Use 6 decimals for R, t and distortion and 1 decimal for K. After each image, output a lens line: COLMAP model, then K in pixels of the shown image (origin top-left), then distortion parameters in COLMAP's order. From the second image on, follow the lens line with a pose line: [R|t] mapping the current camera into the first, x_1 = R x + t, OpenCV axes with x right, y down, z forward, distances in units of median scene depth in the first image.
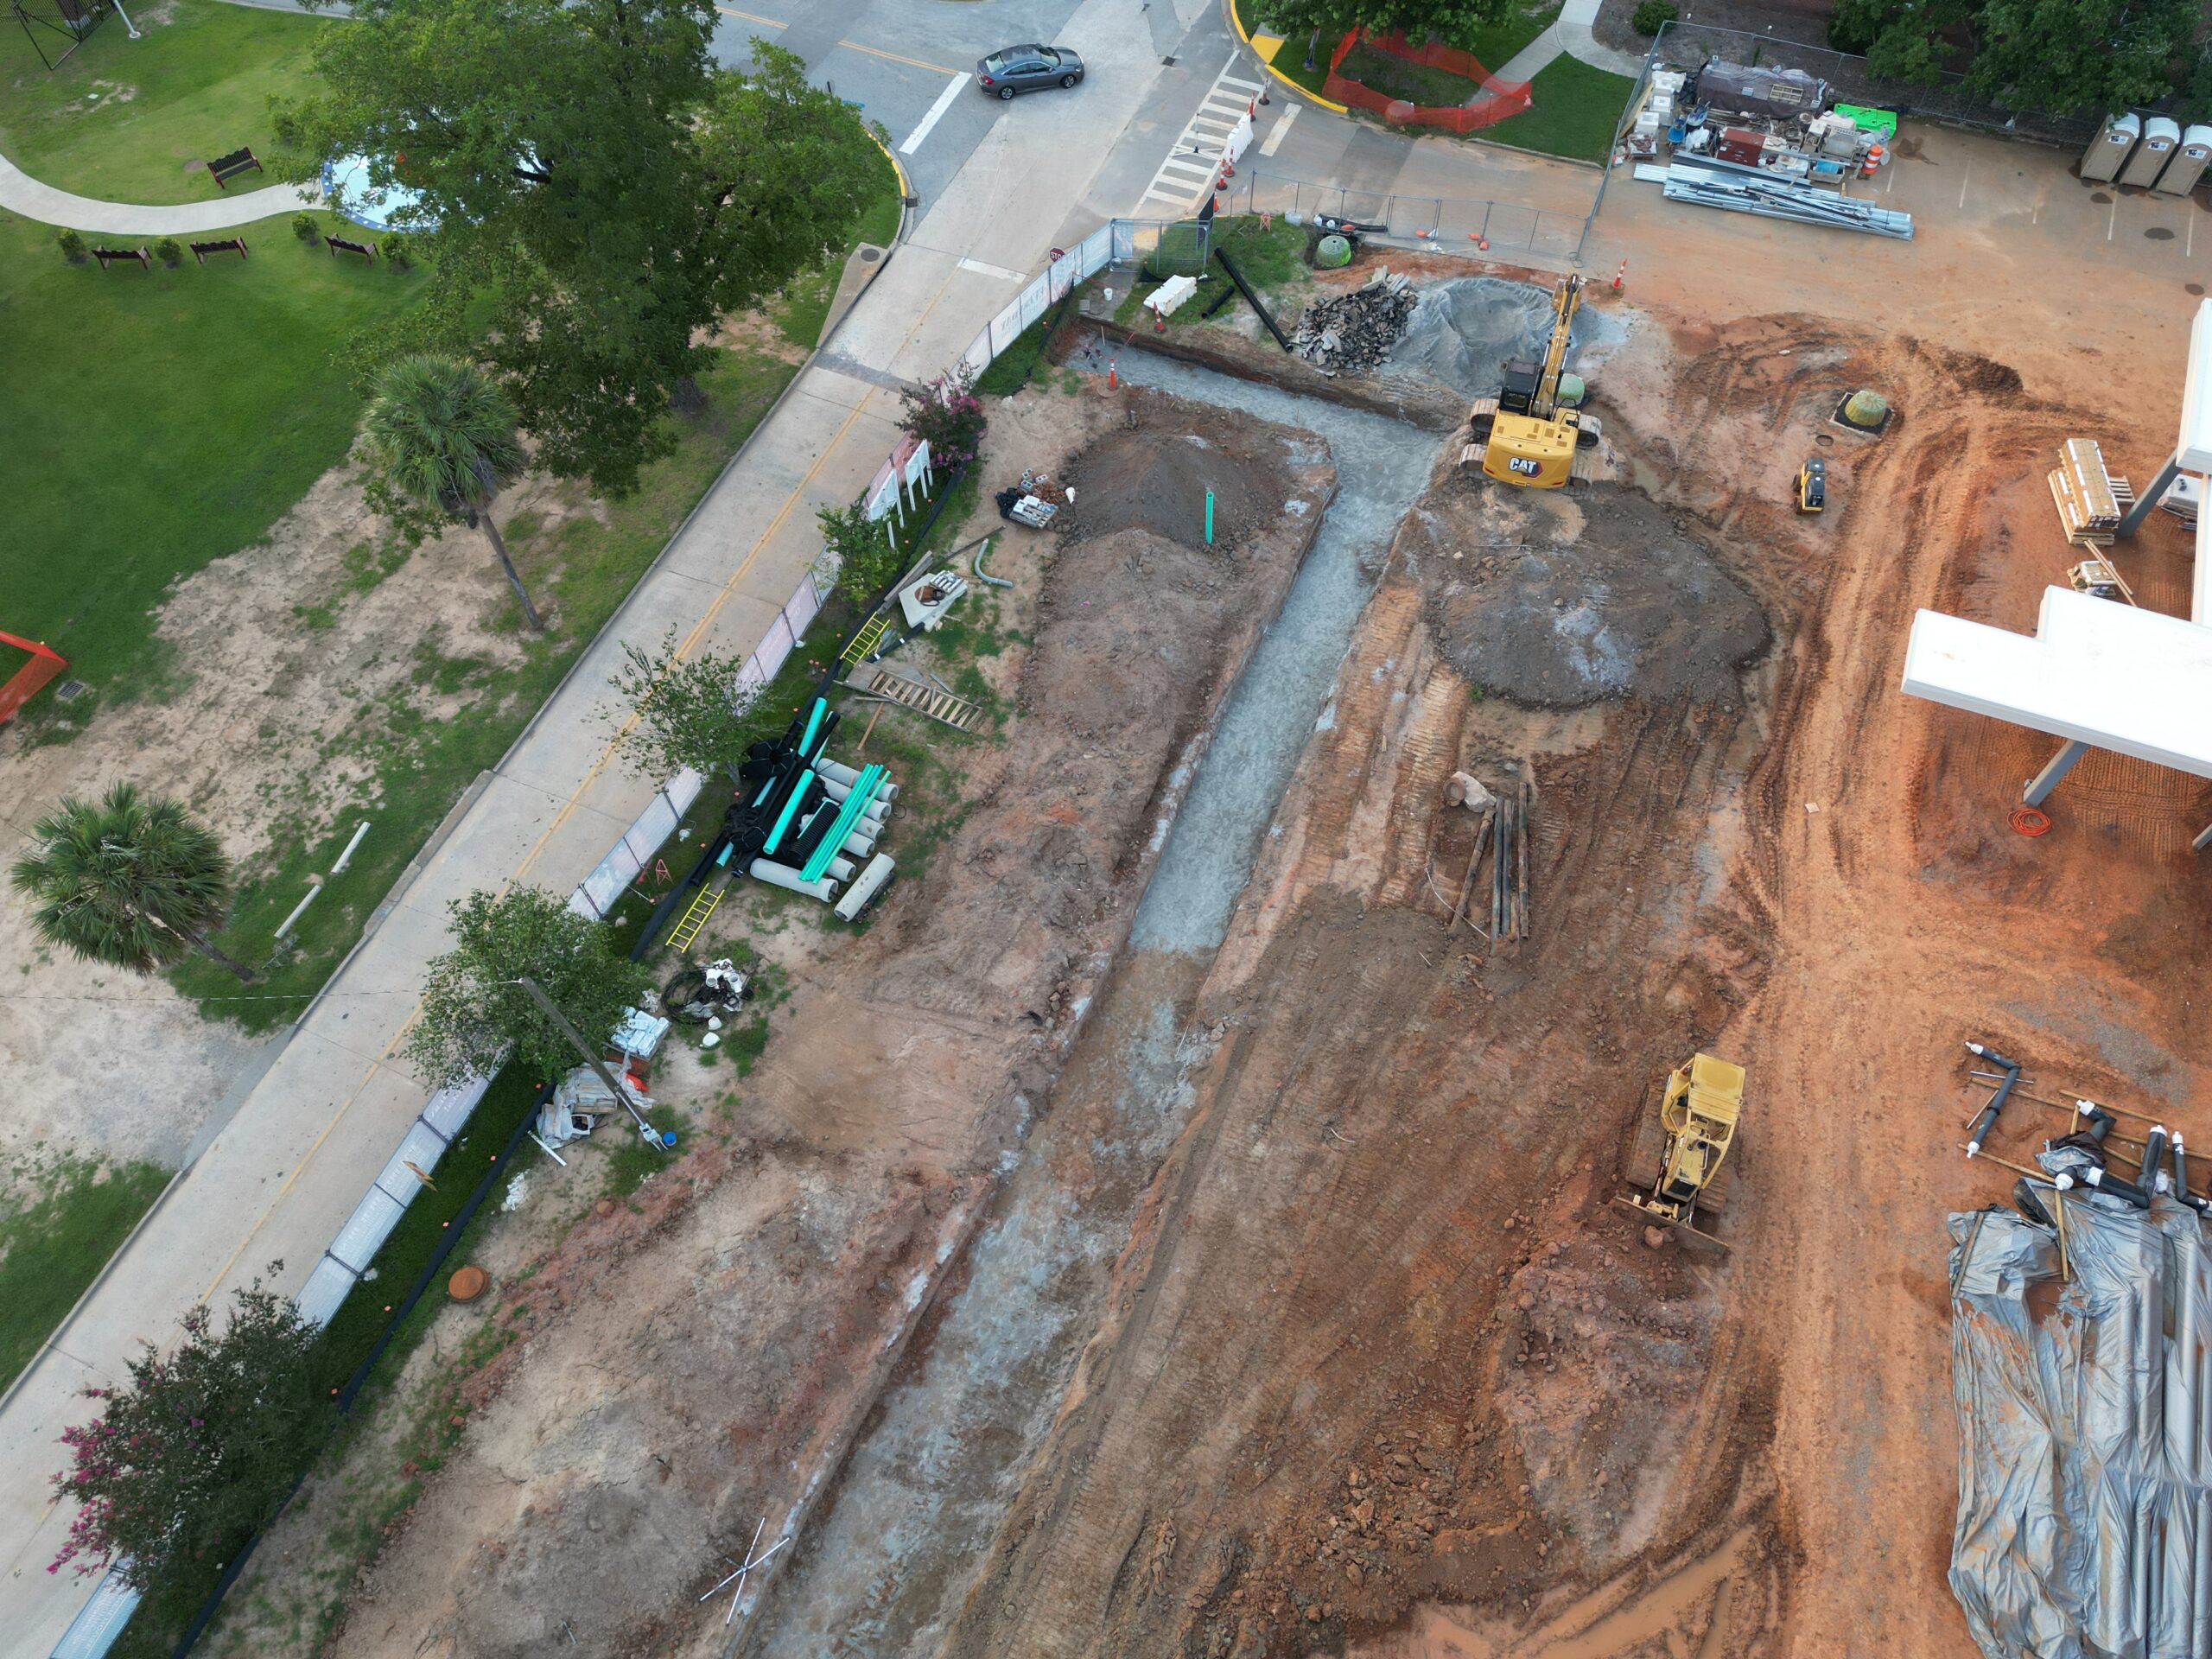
lens RADIAL K [[1567.2, 0, 1110.9], [0, 1567.2, 820.3], [0, 0, 1]] dist [0.077736, -0.073704]
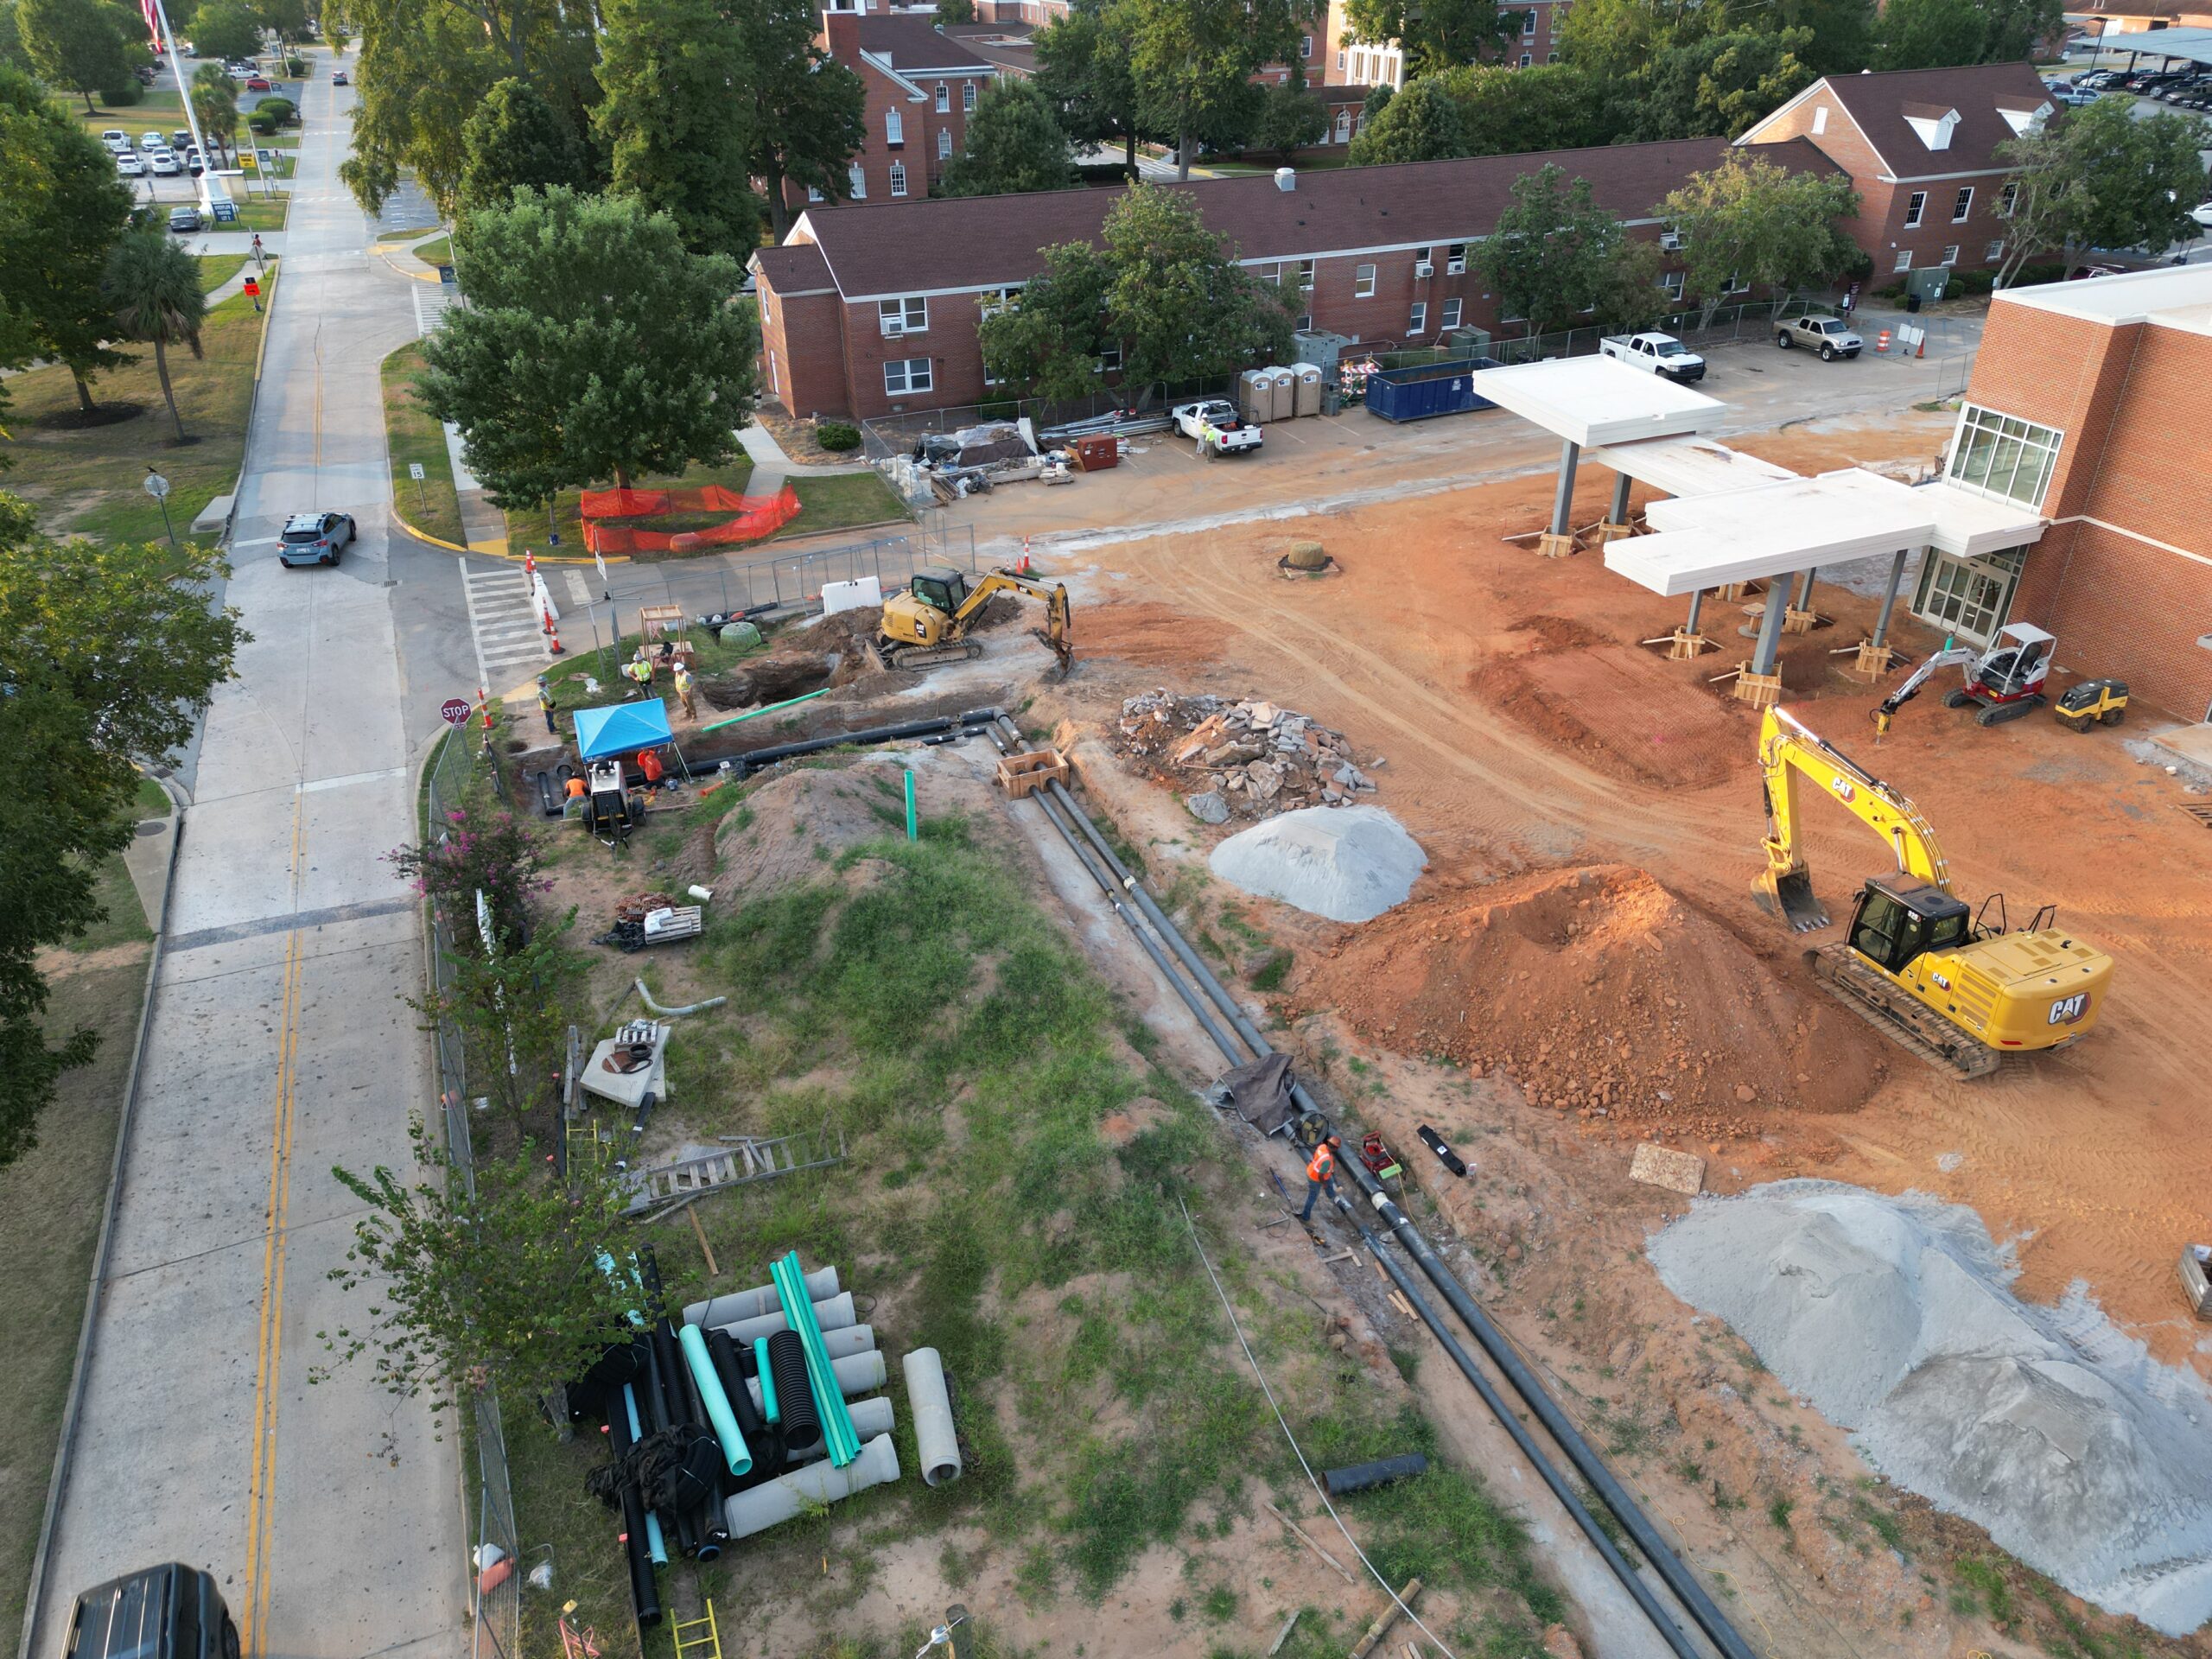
lens RADIAL K [[1540.8, 0, 1106.0], [0, 1540.8, 829.5], [0, 0, 1]] dist [0.079864, -0.075651]
pose [[0.706040, -0.357134, 0.611525, -0.319271], [0.592849, 0.770396, -0.234562, 0.041935], [-0.387346, 0.528153, 0.755657, 0.405920]]
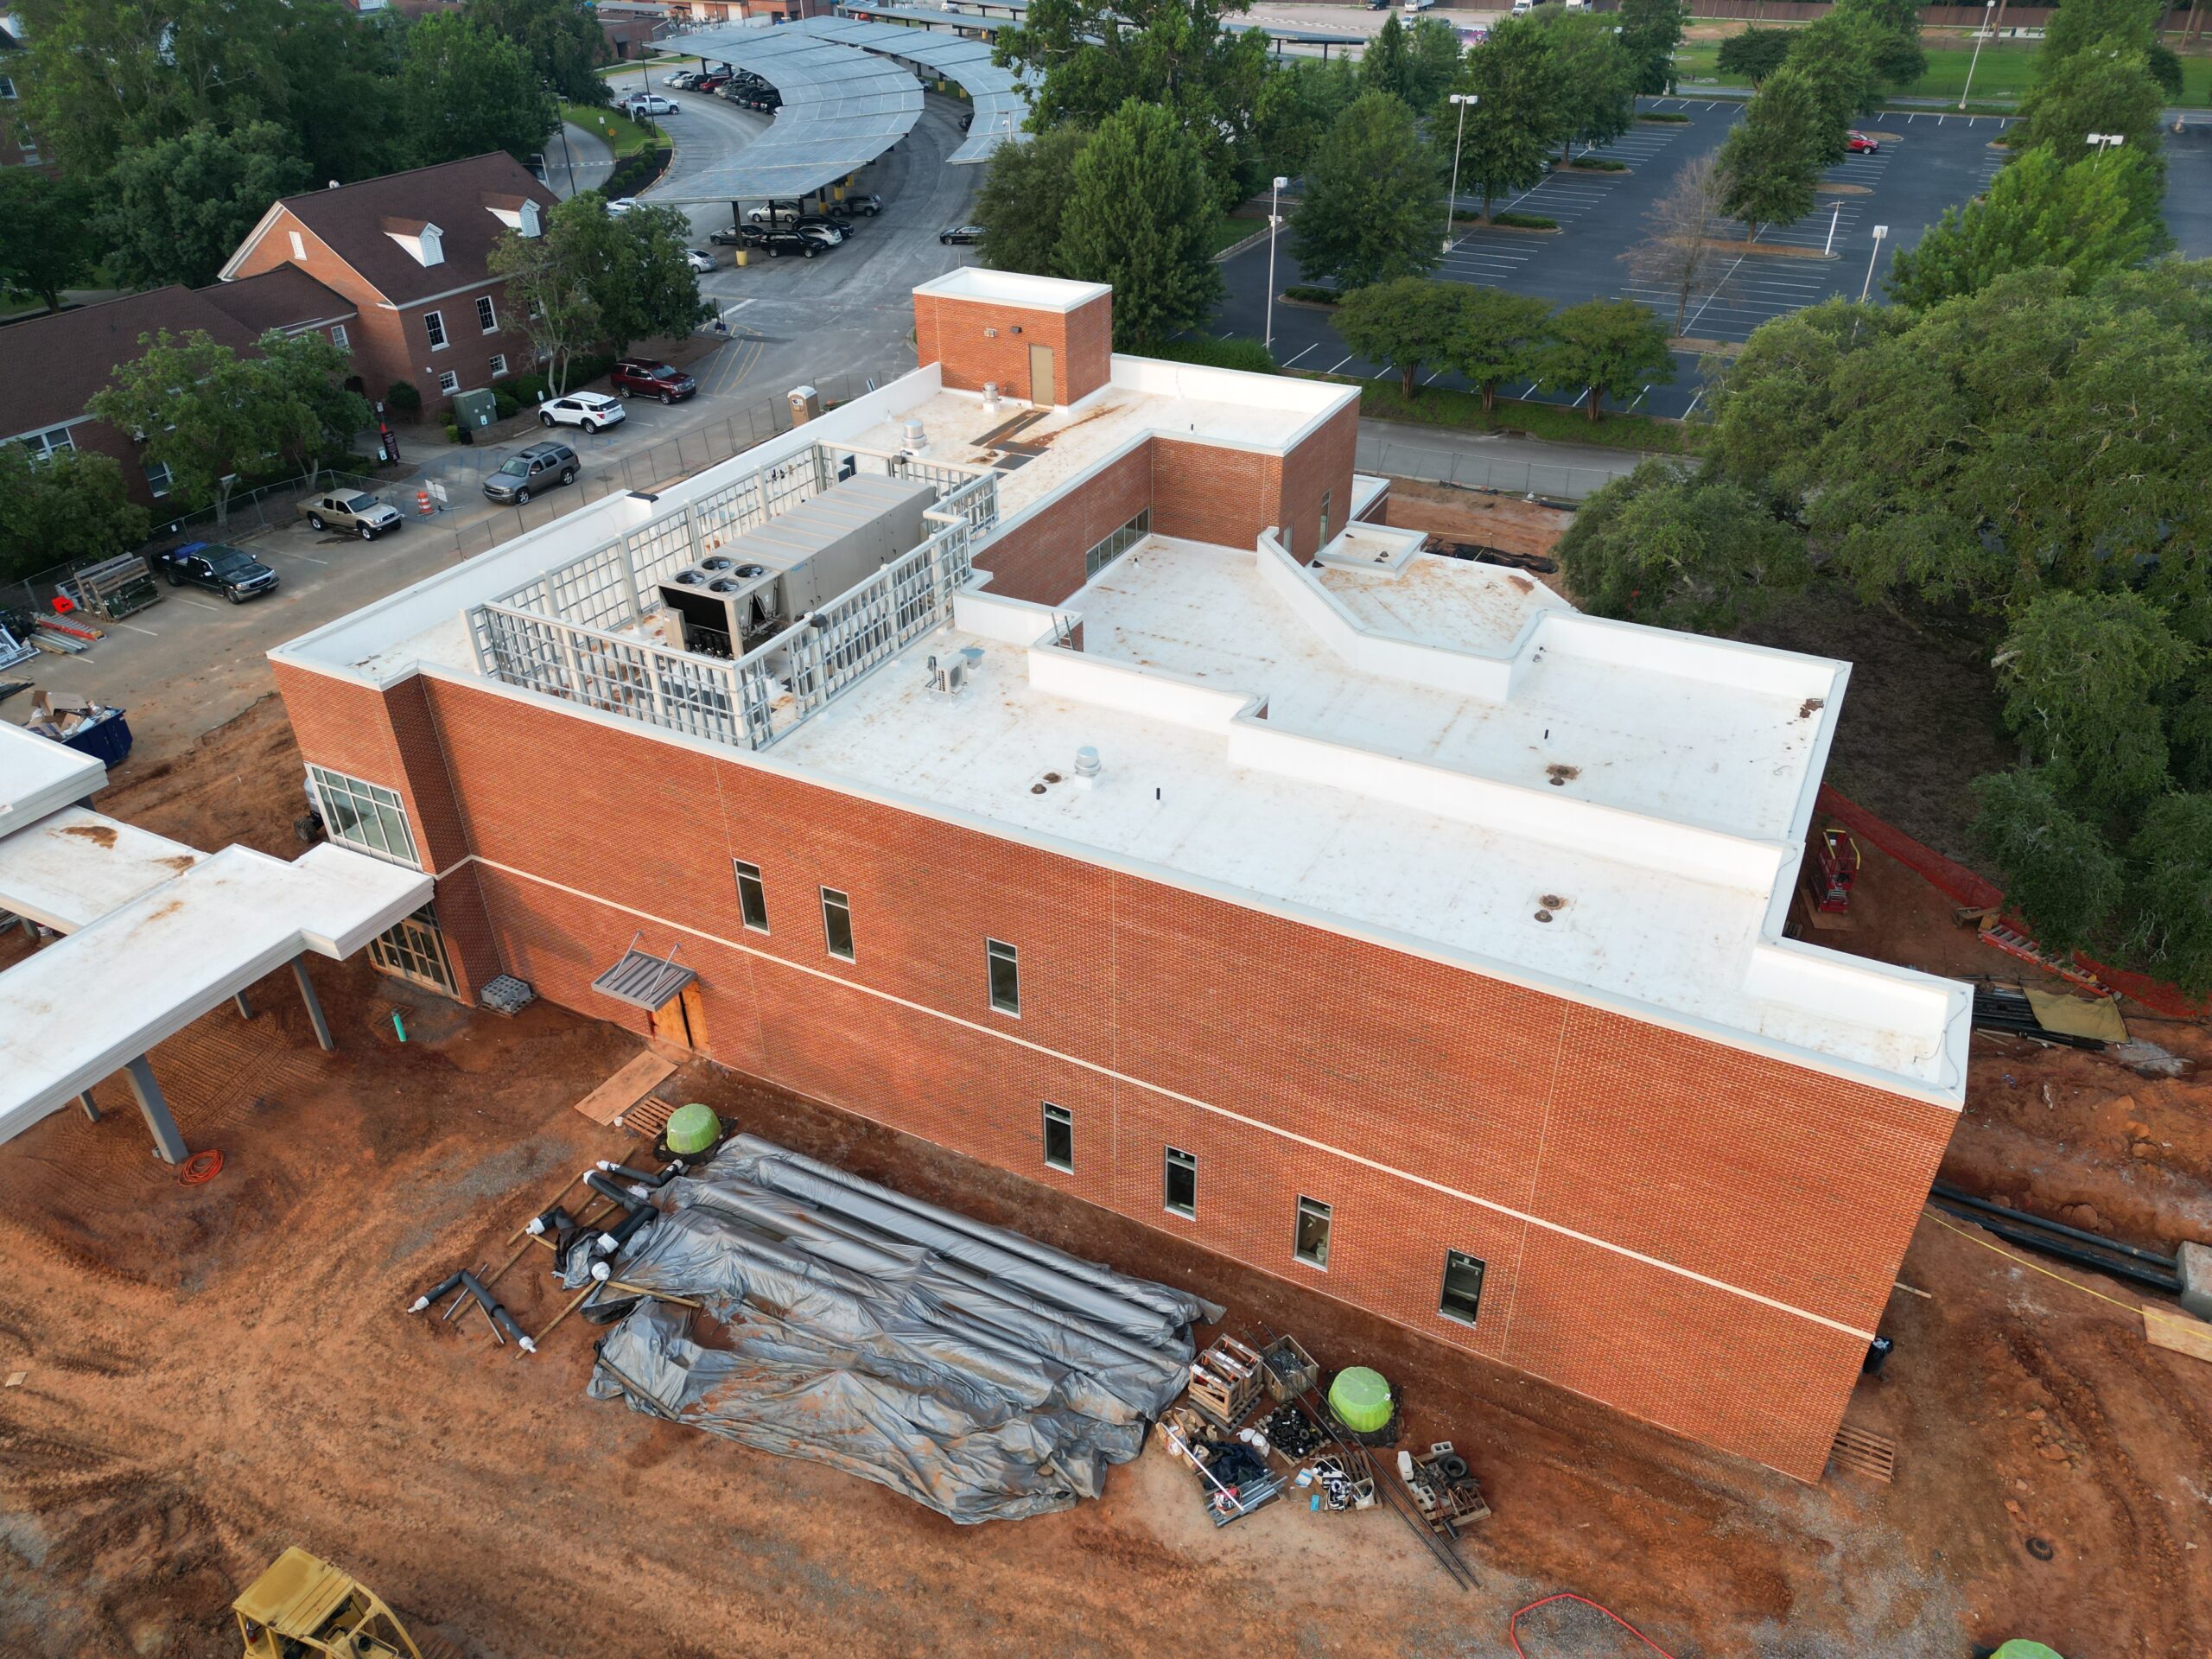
lens RADIAL K [[1553.8, 0, 1119.5], [0, 1553.8, 828.2], [0, 0, 1]] dist [0.064984, -0.057209]
pose [[0.079458, -0.530469, 0.843972, 0.007594], [0.836621, 0.495818, 0.232875, 0.107790], [-0.541989, 0.687580, 0.483198, 0.188988]]
